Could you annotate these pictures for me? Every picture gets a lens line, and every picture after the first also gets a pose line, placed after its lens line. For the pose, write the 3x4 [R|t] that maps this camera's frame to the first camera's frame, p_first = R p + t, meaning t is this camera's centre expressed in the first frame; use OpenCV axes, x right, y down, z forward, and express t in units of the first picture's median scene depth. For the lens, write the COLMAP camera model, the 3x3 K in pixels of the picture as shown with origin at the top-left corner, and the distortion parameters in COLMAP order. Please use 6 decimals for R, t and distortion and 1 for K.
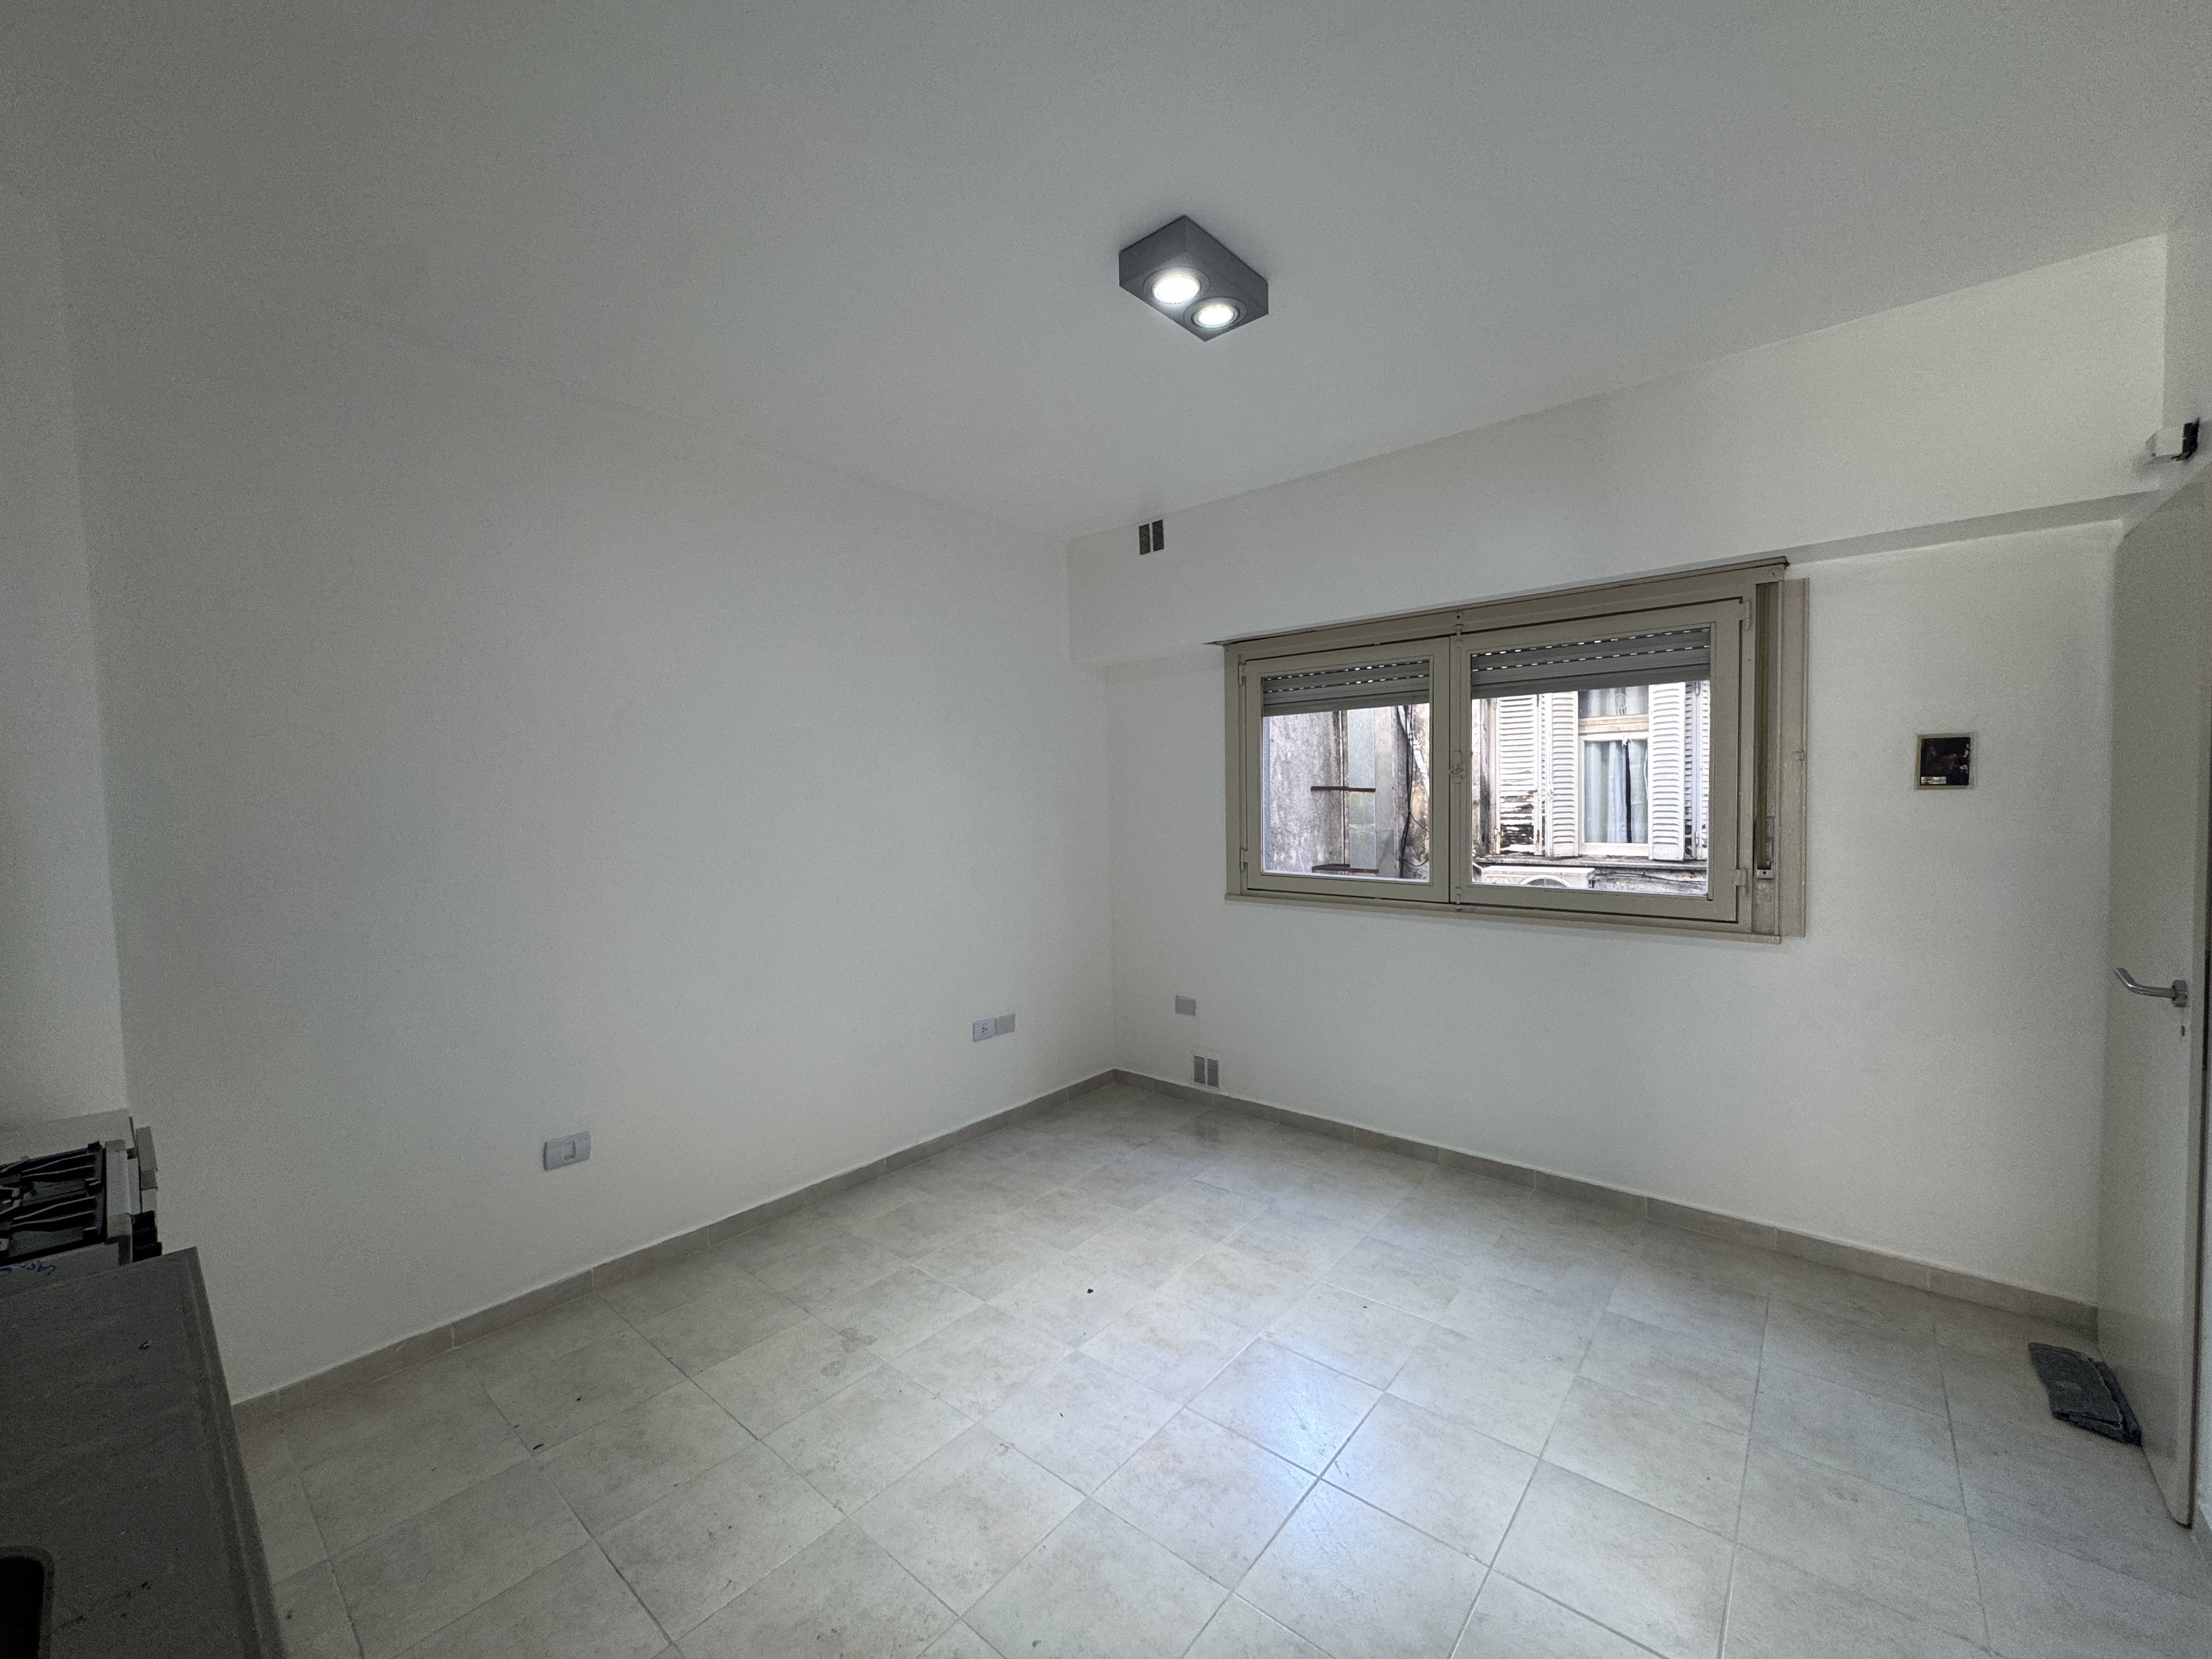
lens RADIAL K [[878.9, 0, 1106.0], [0, 878.9, 829.5], [0, 0, 1]] dist [-0.003986, -0.000297]
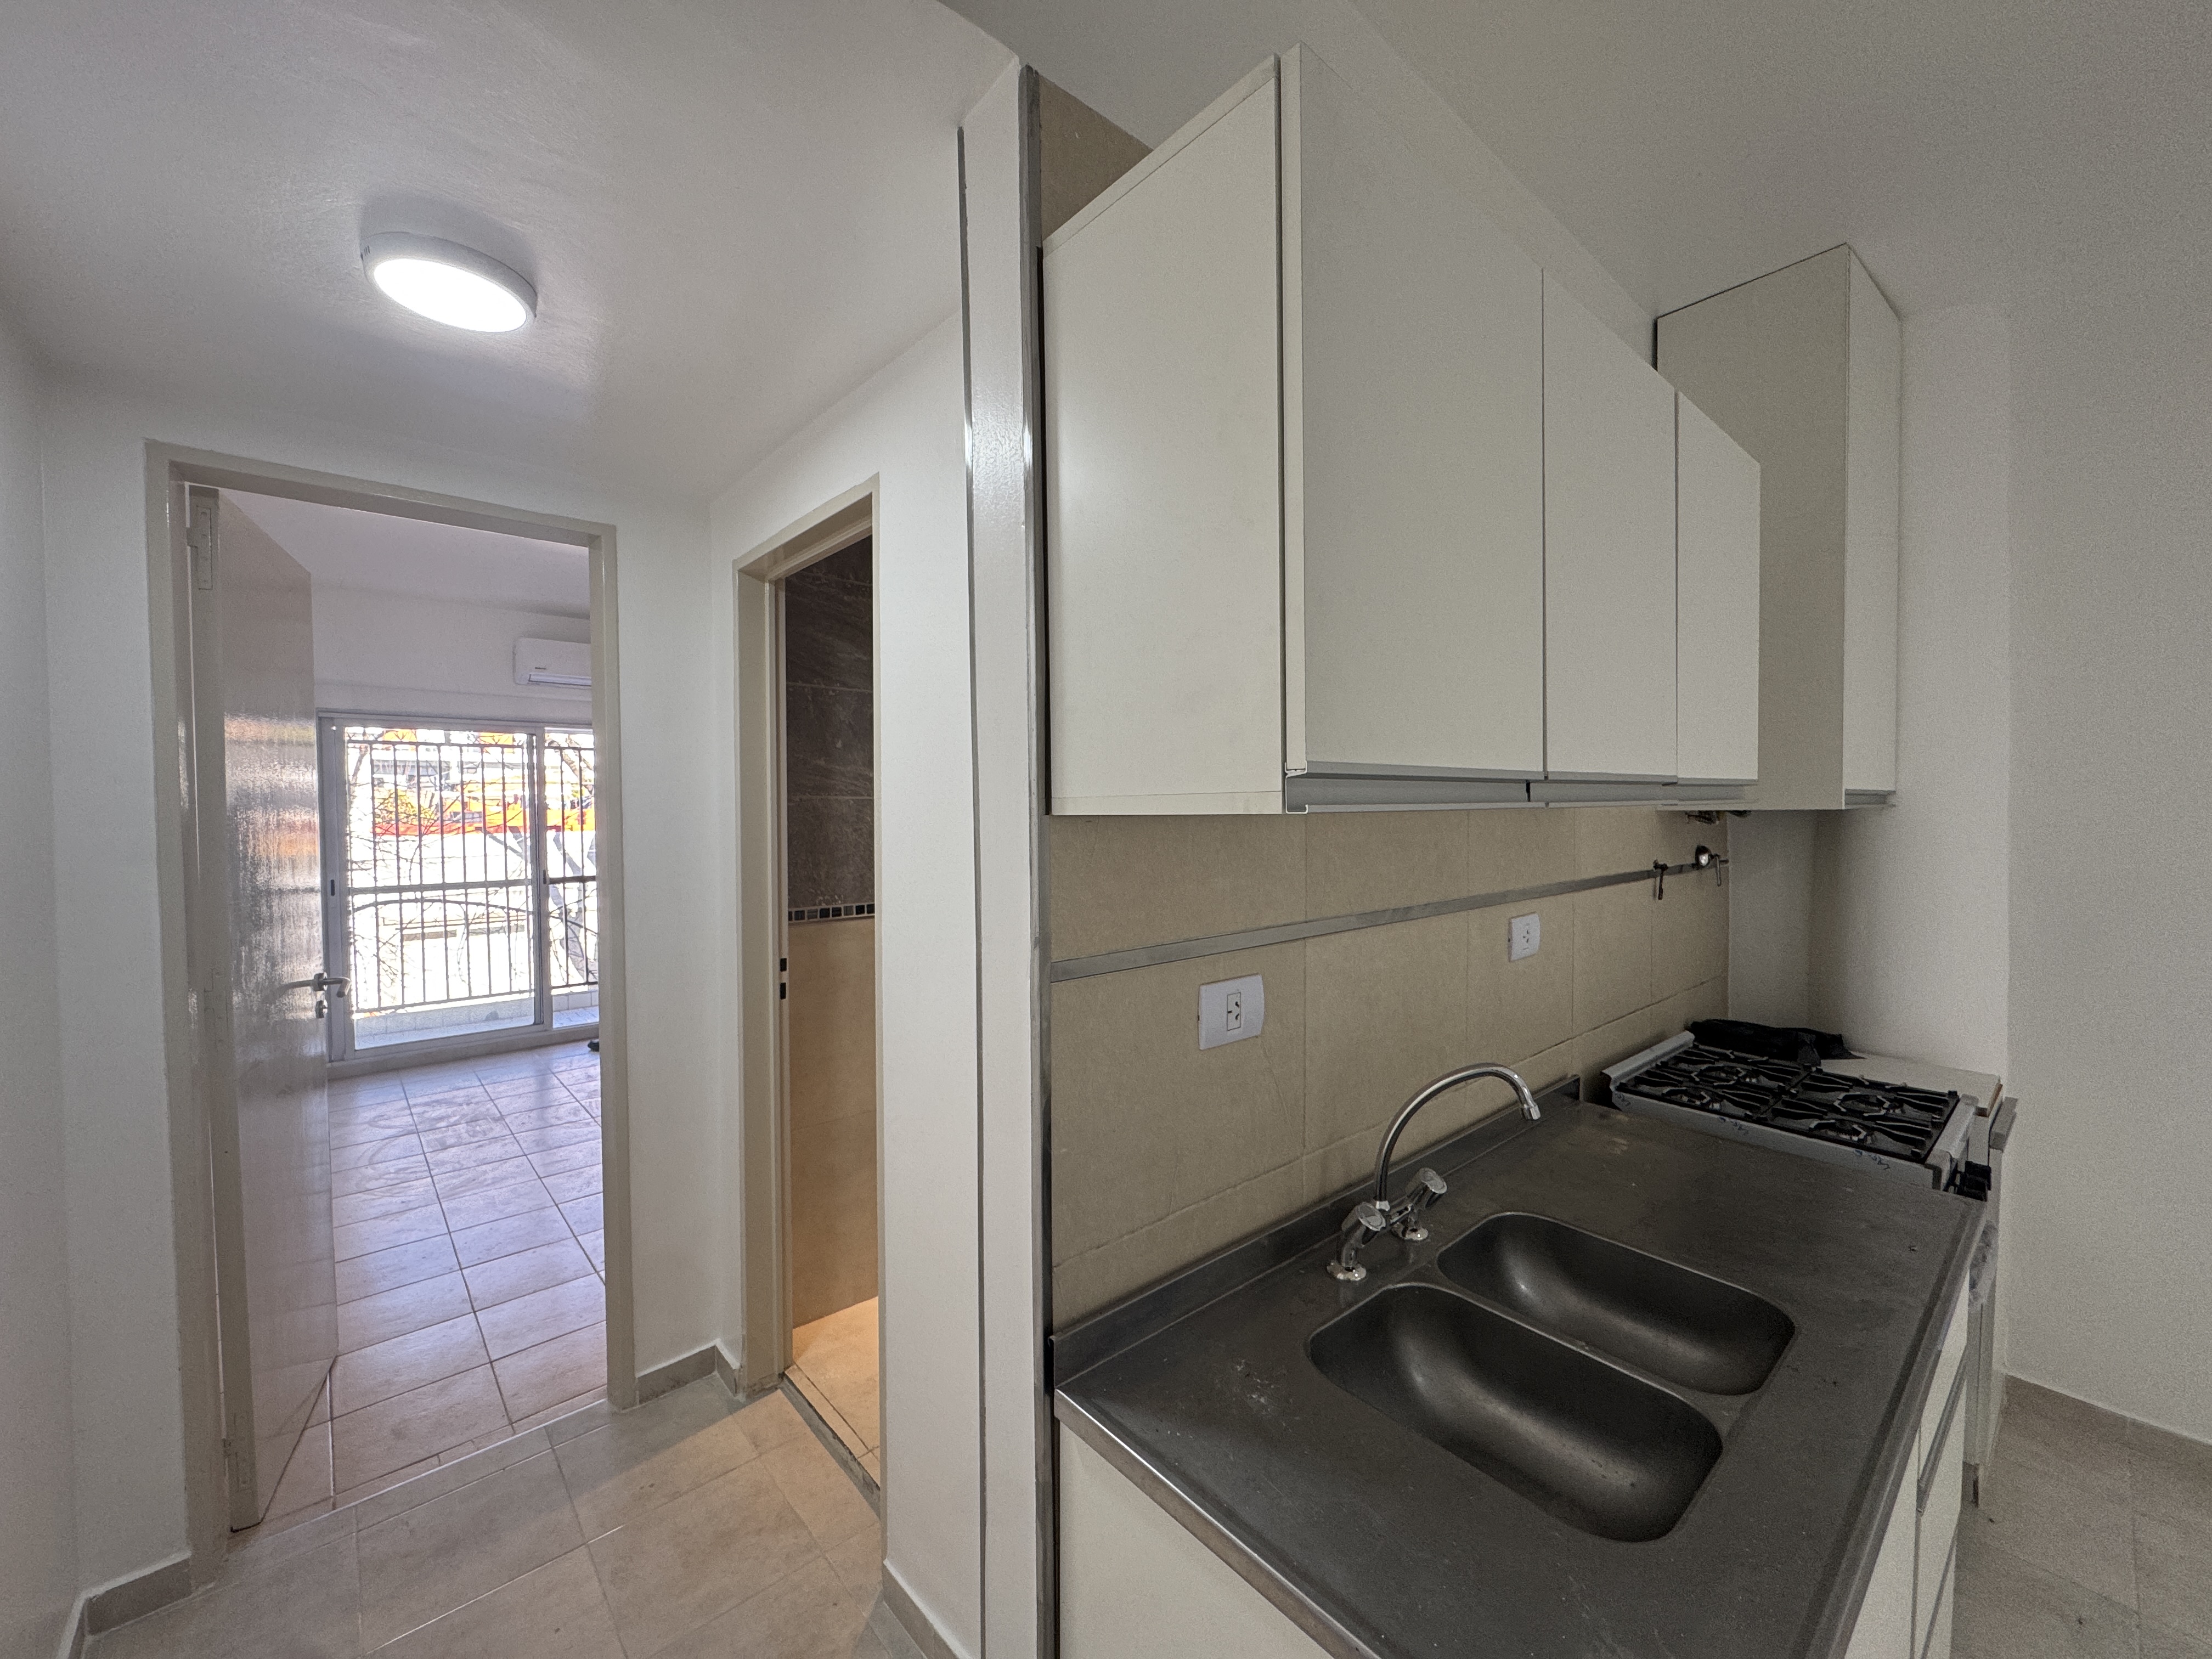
lens RADIAL K [[886.8, 0, 1106.0], [0, 886.8, 829.5], [0, 0, 1]] dist [-0.013843, -0.000038]
pose [[-0.142483, 0.043089, -0.988859, 0.111614], [-0.028305, 0.998466, 0.047586, -0.015610], [0.989392, 0.034769, -0.141045, 0.001465]]
